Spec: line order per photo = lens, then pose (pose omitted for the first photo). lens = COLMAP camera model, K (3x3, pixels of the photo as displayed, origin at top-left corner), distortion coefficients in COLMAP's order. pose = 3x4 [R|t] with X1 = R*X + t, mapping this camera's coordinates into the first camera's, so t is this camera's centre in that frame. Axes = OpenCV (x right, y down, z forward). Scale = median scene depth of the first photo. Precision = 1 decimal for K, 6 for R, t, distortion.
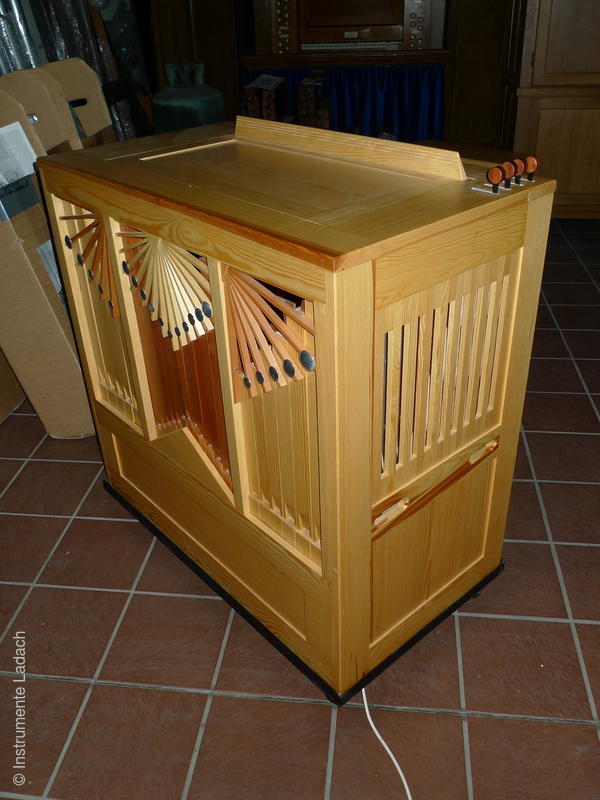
lens RADIAL K [[708.4, 0, 300.0], [0, 708.4, 400.0], [0, 0, 1]] dist [-0.032252, -0.014980]
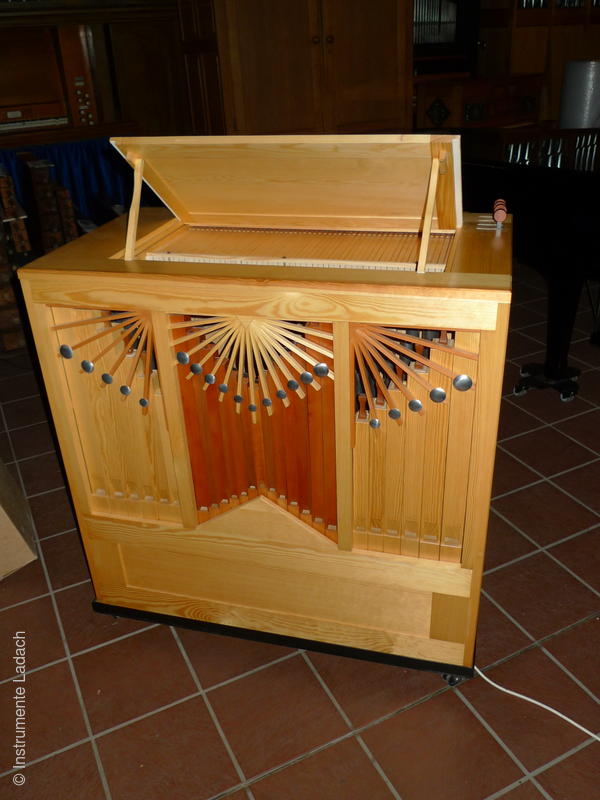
lens RADIAL K [[708.4, 0, 300.0], [0, 708.4, 400.0], [0, 0, 1]] dist [-0.032252, -0.014980]
pose [[0.833110, -0.256467, 0.490053, -0.601566], [0.293584, 0.955932, 0.001178, -0.082427], [-0.468760, 0.142891, 0.871692, 0.064608]]
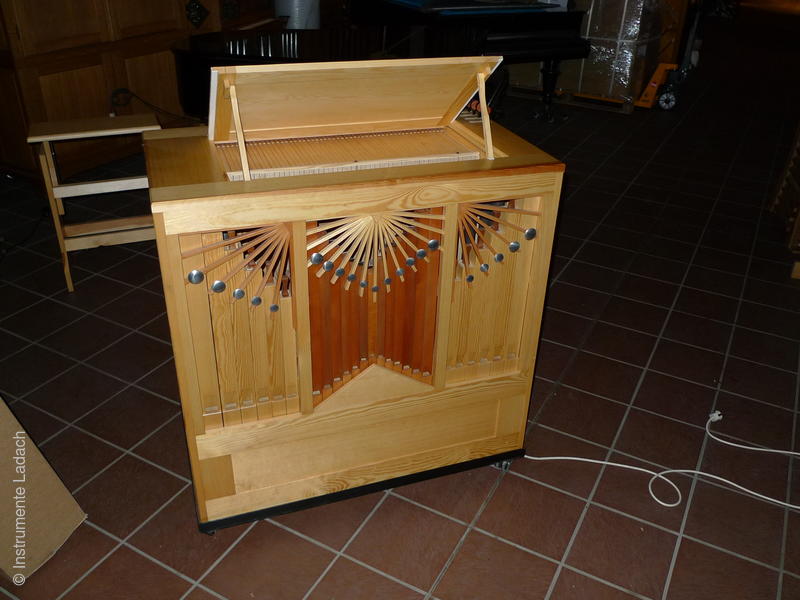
lens RADIAL K [[708.4, 0, 400.0], [0, 708.4, 300.0], [0, 0, 1]] dist [-0.032252, -0.014980]
pose [[0.367562, -0.412443, 0.833540, -1.146536], [0.444581, 0.865161, 0.232045, -0.328700], [-0.816851, 0.285285, 0.501364, 0.340358]]
